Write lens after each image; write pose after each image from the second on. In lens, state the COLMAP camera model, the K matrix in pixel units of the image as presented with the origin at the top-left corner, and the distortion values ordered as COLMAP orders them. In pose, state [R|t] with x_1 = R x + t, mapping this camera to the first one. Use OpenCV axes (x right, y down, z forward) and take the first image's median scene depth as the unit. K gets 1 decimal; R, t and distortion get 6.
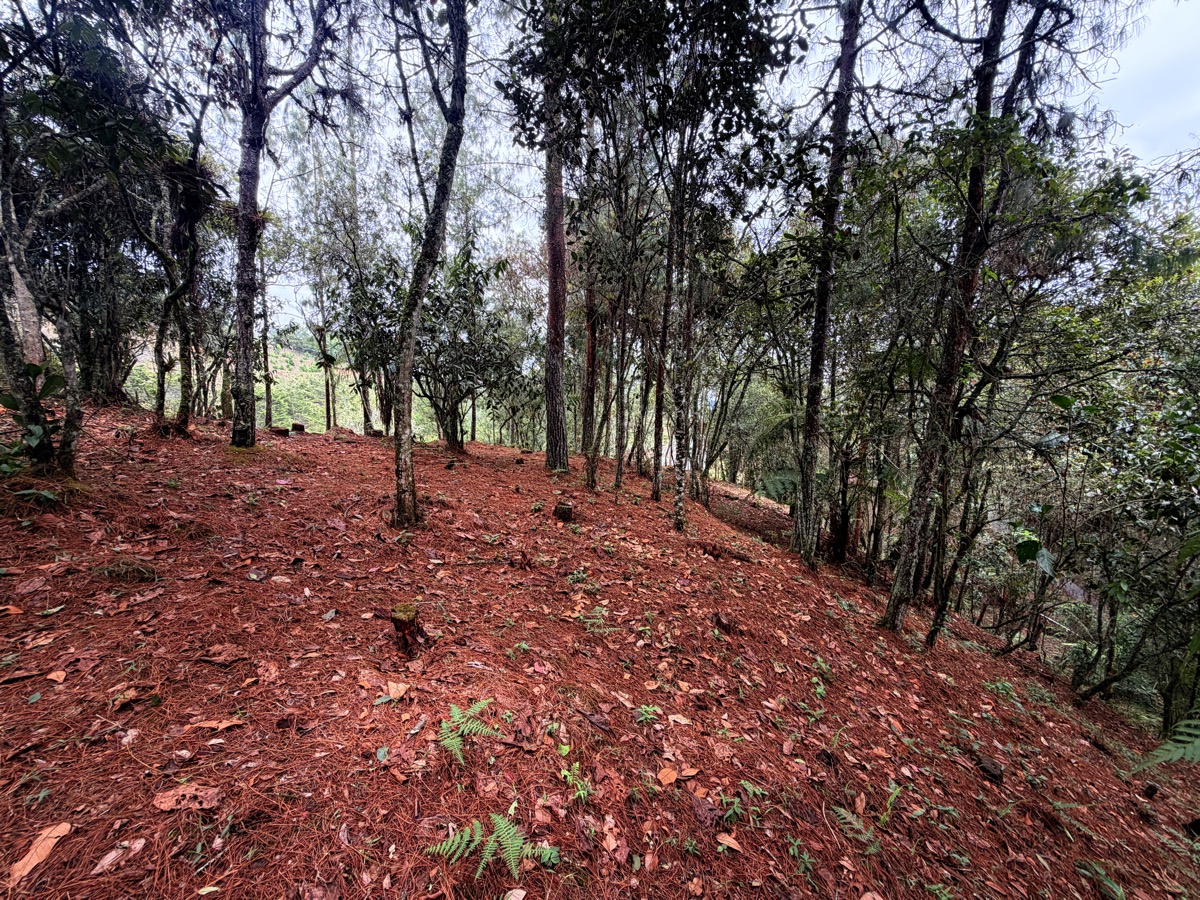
lens RADIAL K [[477.2, 0, 596.3], [0, 477.2, 449.7], [0, 0, 1]] dist [-0.000490, -0.000225]
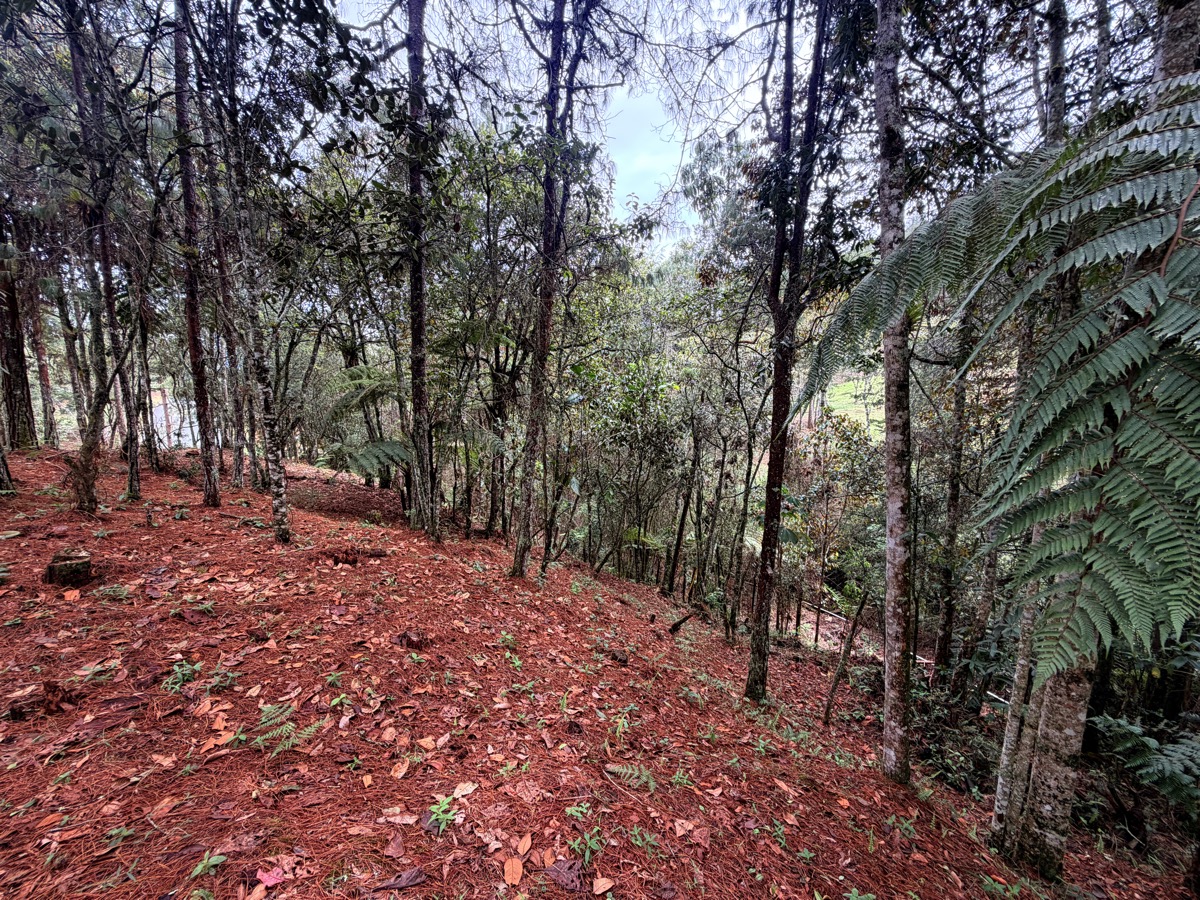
lens RADIAL K [[477.2, 0, 599.6], [0, 477.2, 449.4], [0, 0, 1]] dist [-0.000490, -0.000225]
pose [[0.615097, -0.134963, 0.776815, -0.144271], [0.065391, 0.990579, 0.120325, -0.063647], [-0.785735, -0.023214, 0.618127, 0.182096]]
